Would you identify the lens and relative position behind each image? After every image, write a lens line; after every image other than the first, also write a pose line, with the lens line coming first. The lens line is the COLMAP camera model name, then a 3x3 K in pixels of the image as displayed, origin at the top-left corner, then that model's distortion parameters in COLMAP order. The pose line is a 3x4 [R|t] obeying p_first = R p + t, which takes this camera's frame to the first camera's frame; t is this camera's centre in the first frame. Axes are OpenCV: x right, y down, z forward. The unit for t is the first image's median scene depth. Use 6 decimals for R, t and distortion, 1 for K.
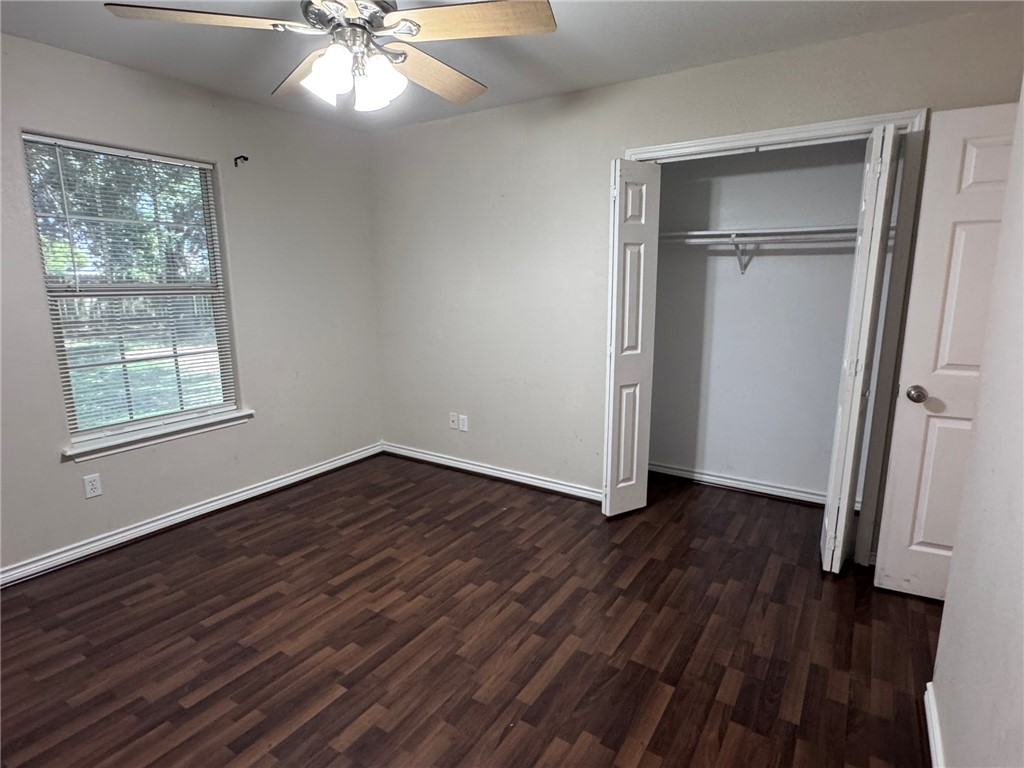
lens RADIAL K [[523.3, 0, 515.5], [0, 523.3, 386.5], [0, 0, 1]] dist [0.028333, 0.000131]
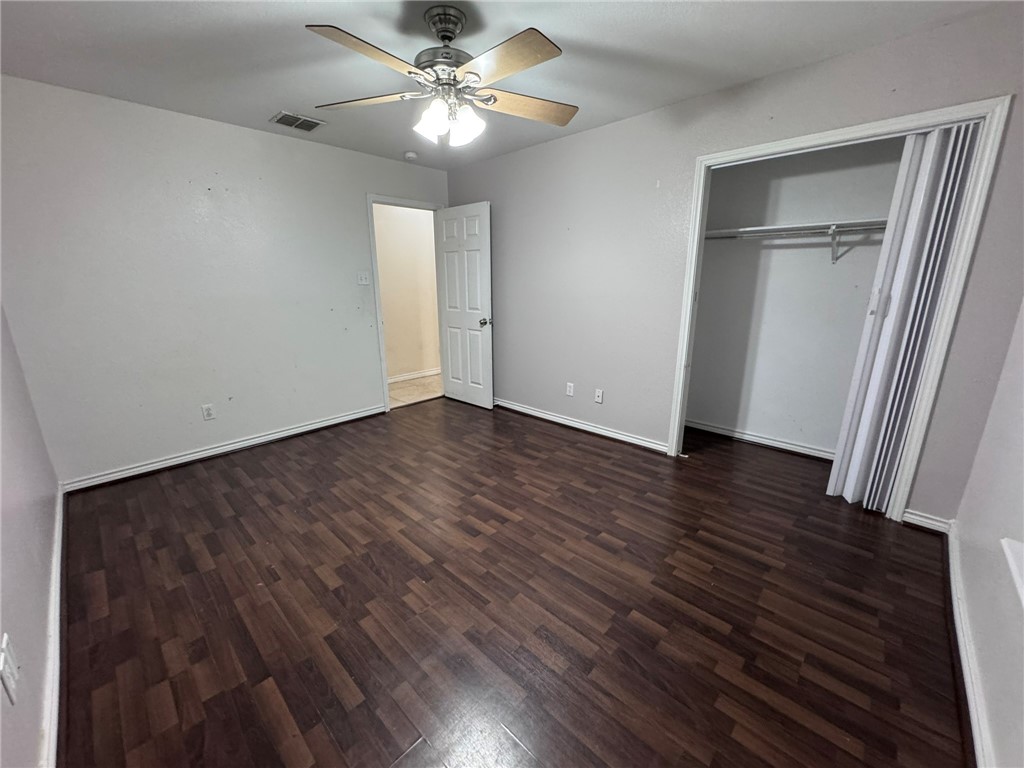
lens RADIAL K [[410.8, 0, 514.1], [0, 410.8, 384.6], [0, 0, 1]] dist [0.003570, 0.000511]
pose [[0.981693, 0.043155, -0.185518, 0.030615], [-0.029849, 0.996817, 0.073926, 0.004108], [0.188118, -0.067035, 0.979856, -0.020970]]
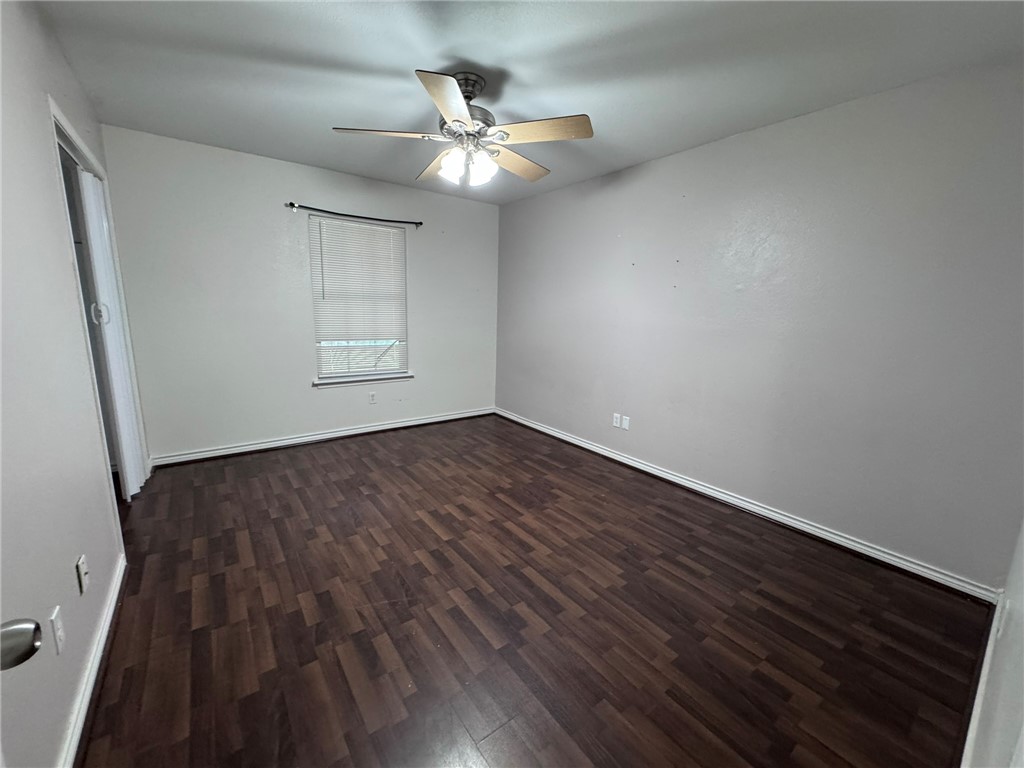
lens RADIAL K [[410.8, 0, 515.0], [0, 410.8, 384.1], [0, 0, 1]] dist [0.003570, 0.000511]
pose [[-0.938518, -0.087890, 0.333855, -0.292394], [0.037143, 0.935731, 0.350752, -0.129879], [-0.343226, 0.341588, -0.874937, 0.727207]]
